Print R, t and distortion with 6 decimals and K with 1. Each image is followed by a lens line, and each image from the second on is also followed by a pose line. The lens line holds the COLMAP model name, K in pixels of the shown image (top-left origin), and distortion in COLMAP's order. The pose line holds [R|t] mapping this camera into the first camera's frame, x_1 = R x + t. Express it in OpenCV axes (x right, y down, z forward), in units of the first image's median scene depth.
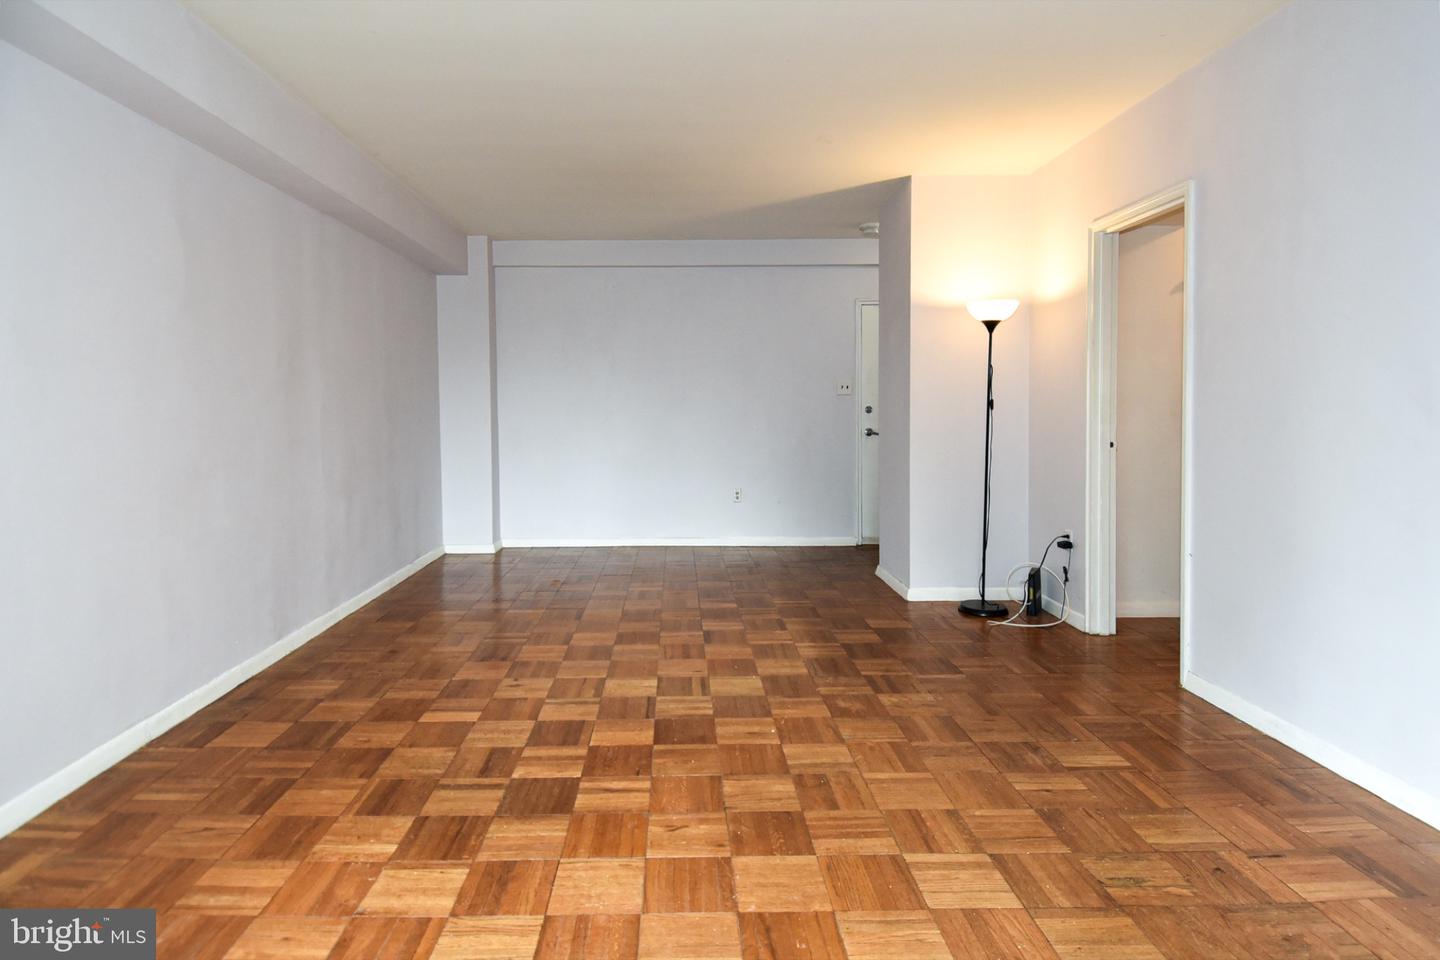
lens RADIAL K [[818.3, 0, 690.8], [0, 818.3, 433.2], [0, 0, 1]] dist [0.027273, -0.031519]
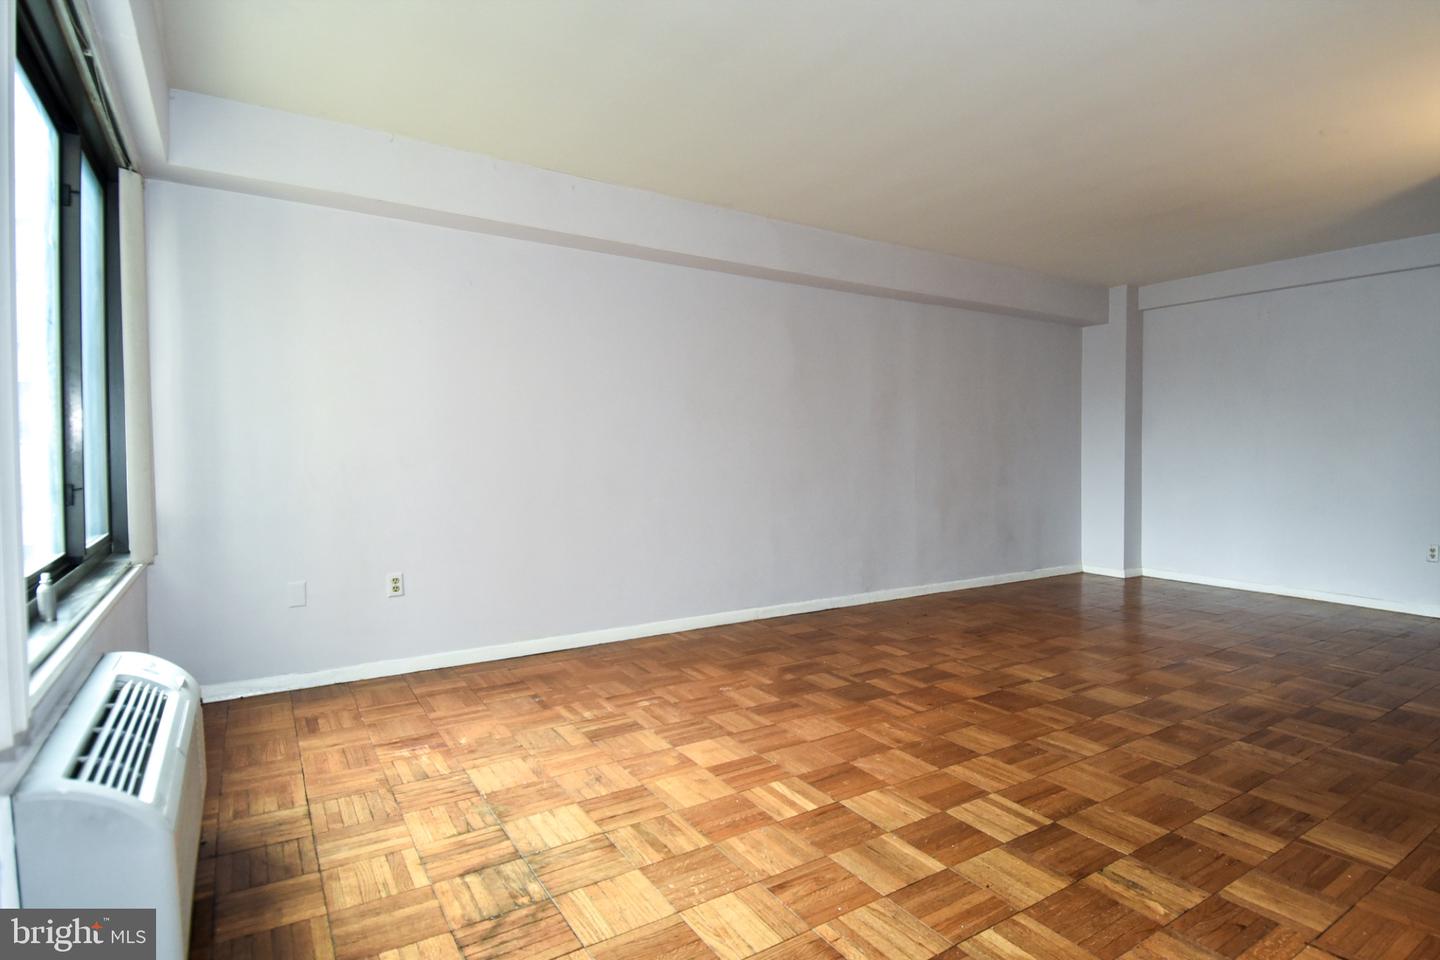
lens RADIAL K [[768.1, 0, 715.4], [0, 768.1, 478.6], [0, 0, 1]] dist [0.016564, -0.026670]
pose [[0.515437, 0.041360, -0.855929, 0.684129], [-0.034561, 0.999025, 0.027463, 0.012089], [0.856230, 0.015426, 0.516364, 0.020158]]
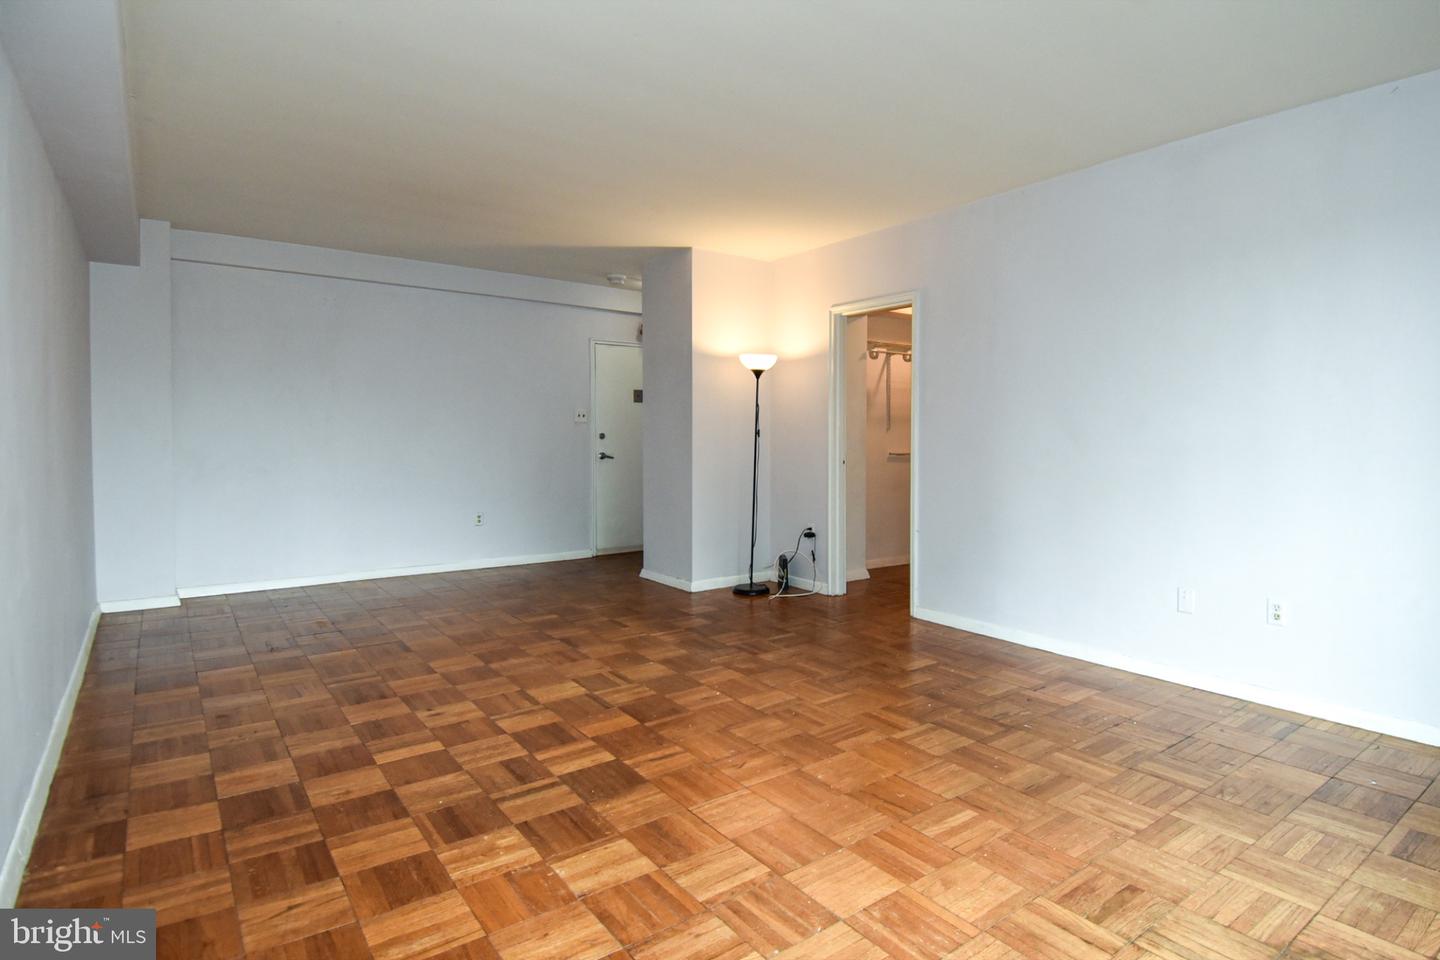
lens RADIAL K [[768.1, 0, 778.6], [0, 768.1, 451.3], [0, 0, 1]] dist [0.016564, -0.026670]
pose [[0.784630, -0.004537, 0.619947, -0.505103], [0.010397, 0.999929, -0.005841, 0.002236], [-0.619877, 0.011029, 0.784622, 0.019280]]
